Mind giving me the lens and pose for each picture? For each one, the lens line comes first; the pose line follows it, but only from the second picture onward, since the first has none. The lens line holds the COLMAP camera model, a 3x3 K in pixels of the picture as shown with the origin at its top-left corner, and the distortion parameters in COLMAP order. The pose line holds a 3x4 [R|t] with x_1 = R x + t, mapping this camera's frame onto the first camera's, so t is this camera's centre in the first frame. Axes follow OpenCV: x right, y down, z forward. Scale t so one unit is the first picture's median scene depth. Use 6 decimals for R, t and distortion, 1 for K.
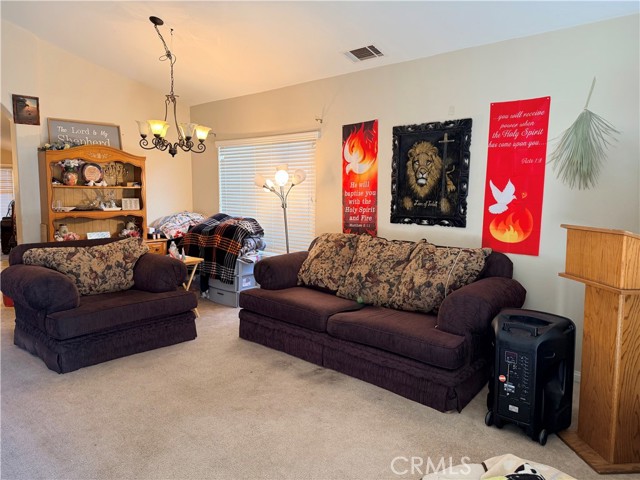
lens RADIAL K [[446.0, 0, 322.8], [0, 446.0, 238.3], [0, 0, 1]] dist [-0.005752, -0.015747]
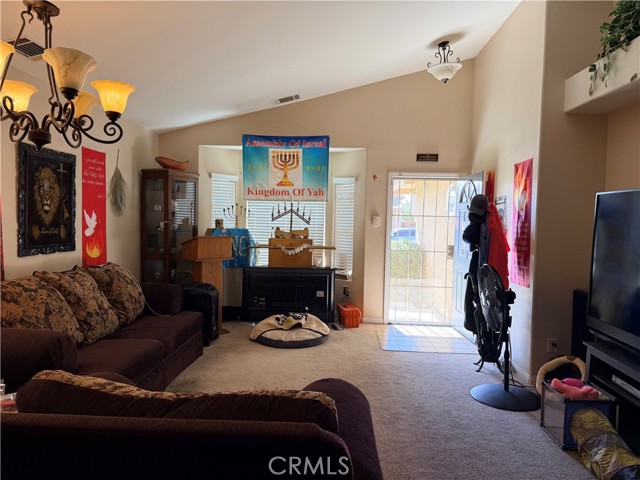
lens RADIAL K [[446.0, 0, 320.4], [0, 446.0, 240.4], [0, 0, 1]] dist [-0.005752, -0.015747]
pose [[-0.620606, -0.060109, 0.781815, -0.910871], [0.049158, 0.992114, 0.115299, -0.143305], [-0.782580, 0.109987, -0.612757, 1.160268]]
